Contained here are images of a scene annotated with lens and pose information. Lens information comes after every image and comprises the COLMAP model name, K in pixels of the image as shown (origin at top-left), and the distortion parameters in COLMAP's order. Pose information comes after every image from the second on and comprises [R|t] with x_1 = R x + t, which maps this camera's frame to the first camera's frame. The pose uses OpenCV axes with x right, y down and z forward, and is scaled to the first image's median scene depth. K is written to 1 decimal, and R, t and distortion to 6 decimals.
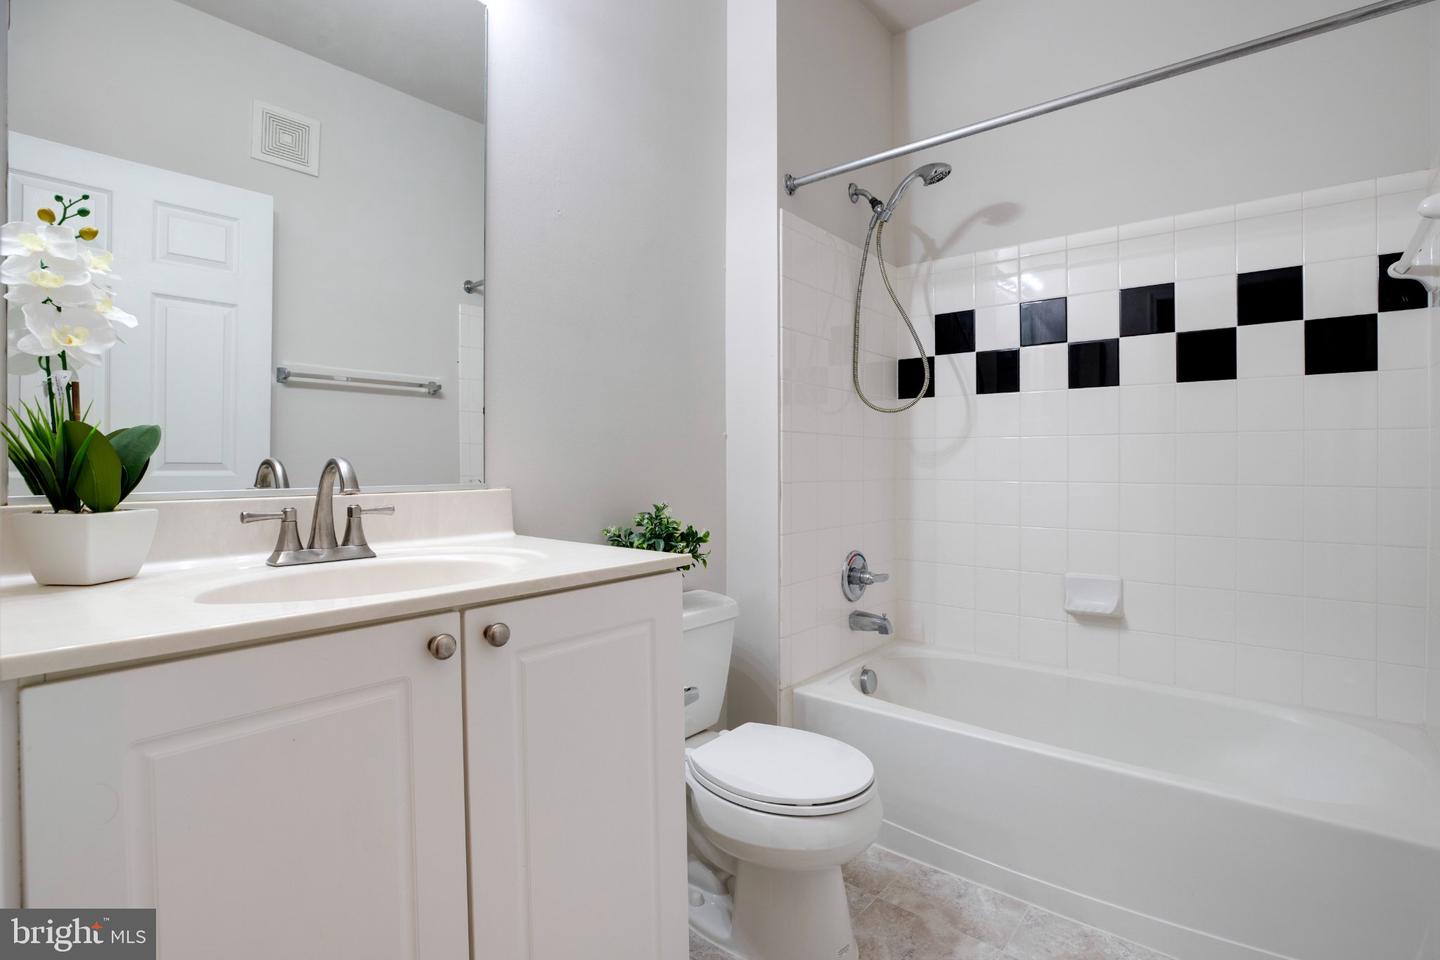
lens RADIAL K [[660.1, 0, 720.0], [0, 660.1, 480.0], [0, 0, 1]] dist [-0.019843, 0.001404]
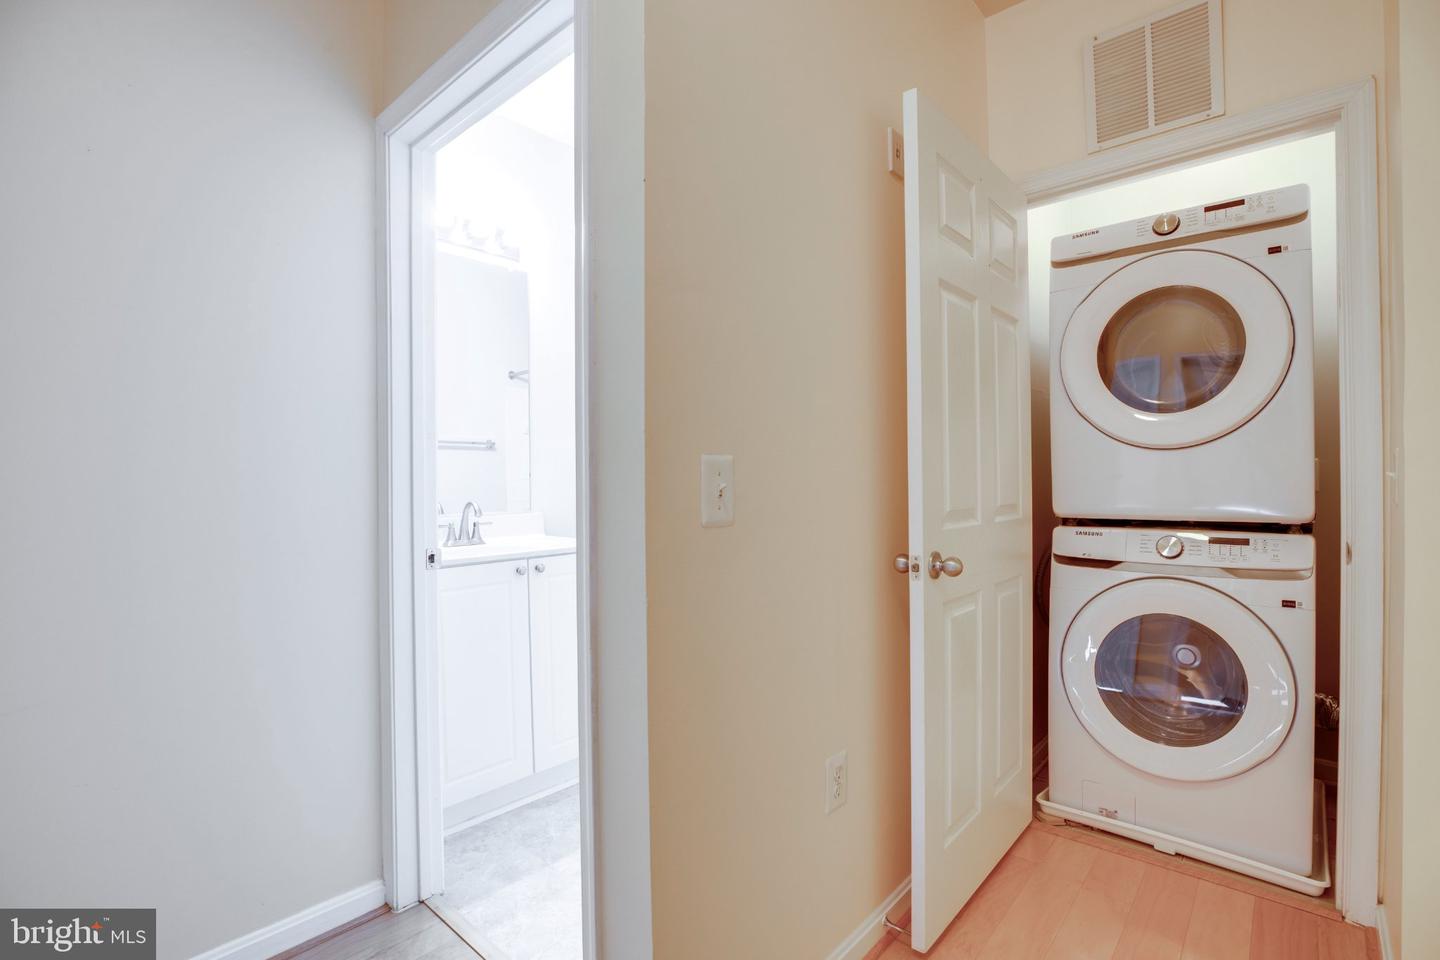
lens RADIAL K [[660.1, 0, 720.0], [0, 660.1, 480.0], [0, 0, 1]] dist [-0.019843, 0.001404]
pose [[0.999445, -0.008434, -0.032230, 0.383095], [0.007762, 0.999751, -0.020933, -0.052177], [0.032399, 0.020671, 0.999261, -1.319864]]
